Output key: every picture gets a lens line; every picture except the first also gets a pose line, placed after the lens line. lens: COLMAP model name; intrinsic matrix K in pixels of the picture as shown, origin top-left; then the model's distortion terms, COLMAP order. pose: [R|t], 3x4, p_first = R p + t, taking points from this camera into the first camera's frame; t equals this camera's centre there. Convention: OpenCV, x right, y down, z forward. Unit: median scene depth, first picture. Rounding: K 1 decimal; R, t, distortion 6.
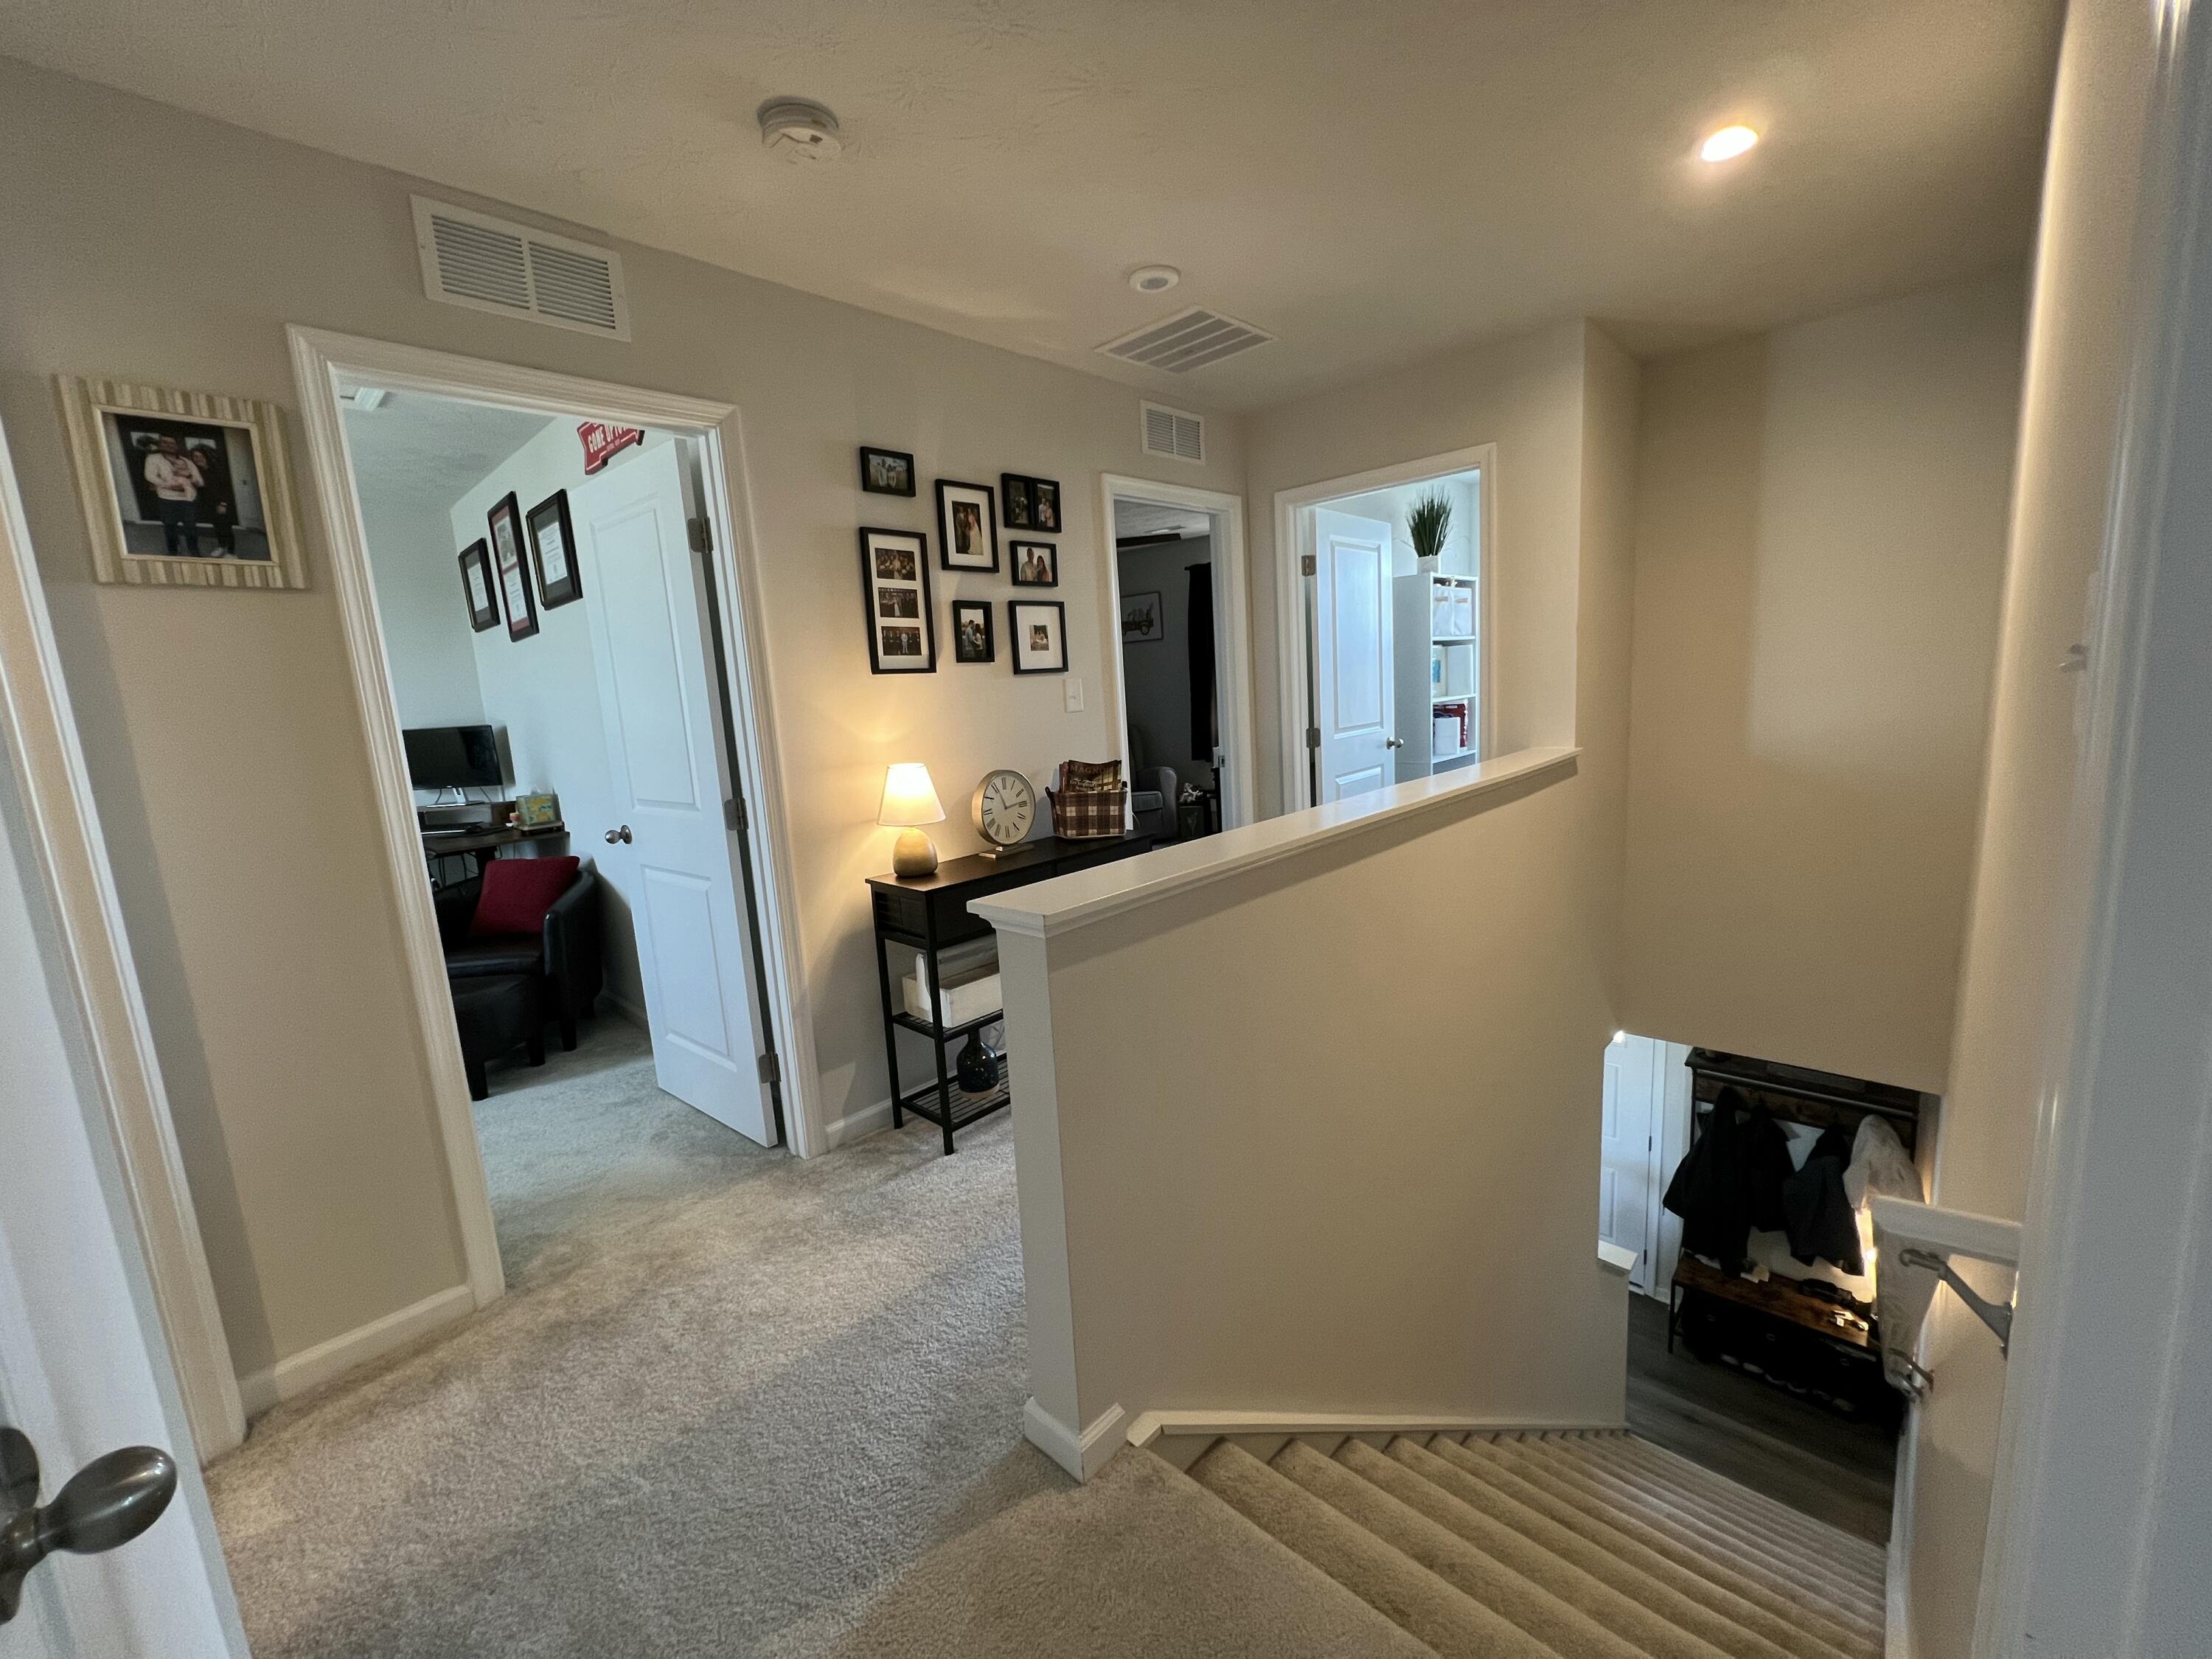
lens RADIAL K [[888.6, 0, 1101.3], [0, 888.6, 829.4], [0, 0, 1]] dist [0.001309, 0.000351]
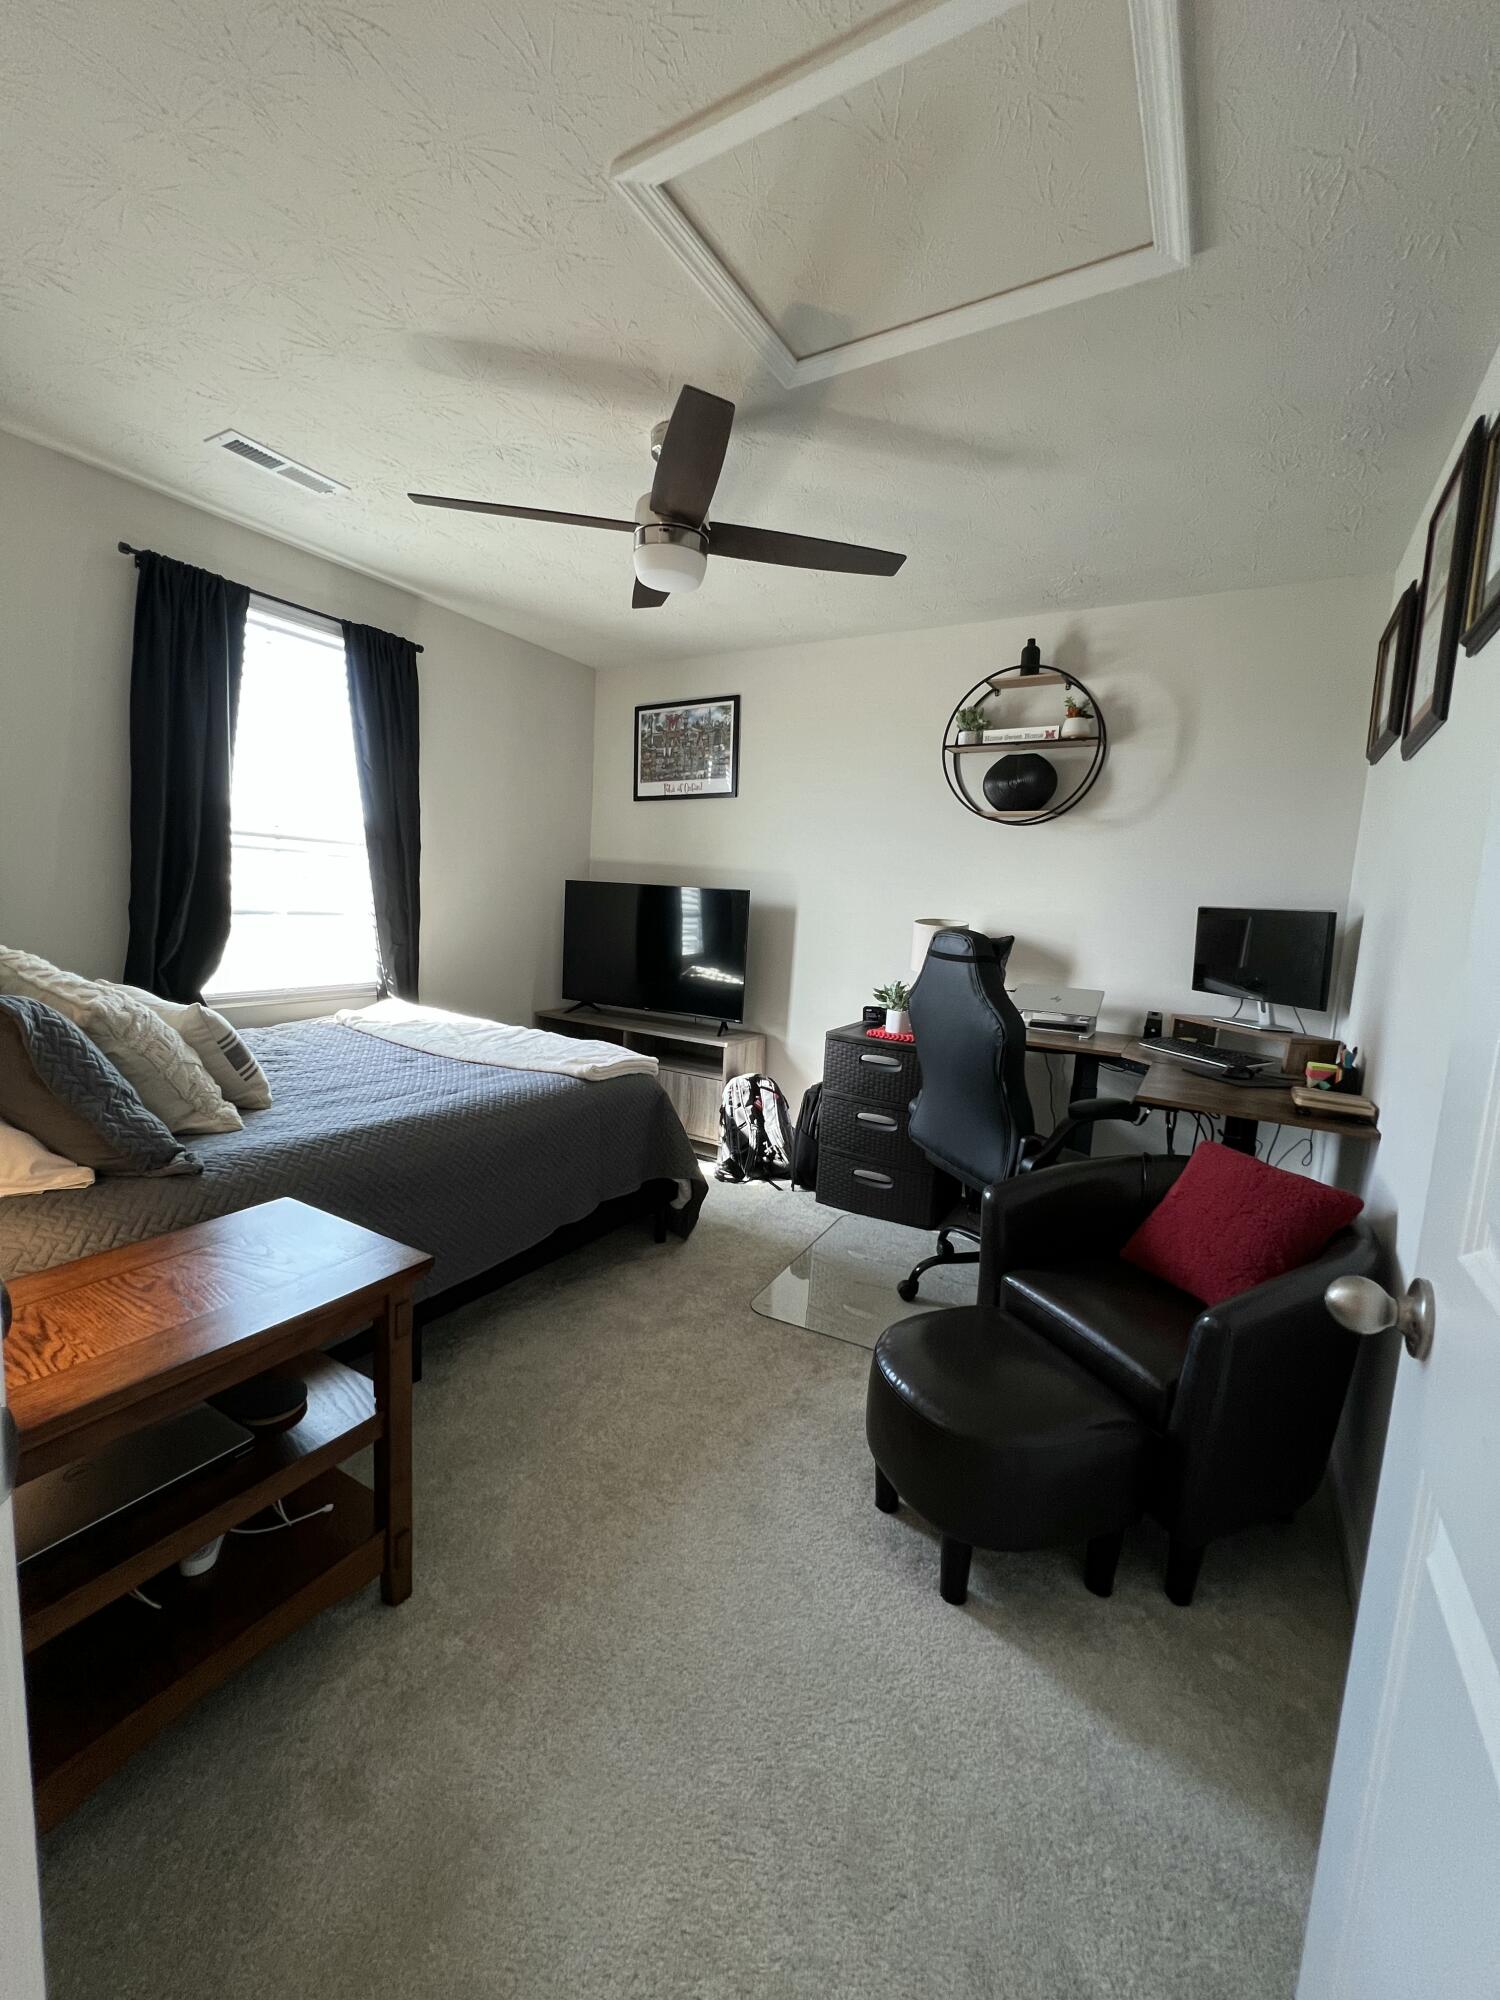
lens RADIAL K [[803.5, 0, 744.4], [0, 803.5, 995.0], [0, 0, 1]] dist [0.001309, 0.000351]
pose [[0.217995, 0.189758, -0.957324, -0.304171], [-0.220775, 0.965076, 0.141021, -0.065237], [0.950650, 0.180612, 0.252276, 0.622685]]
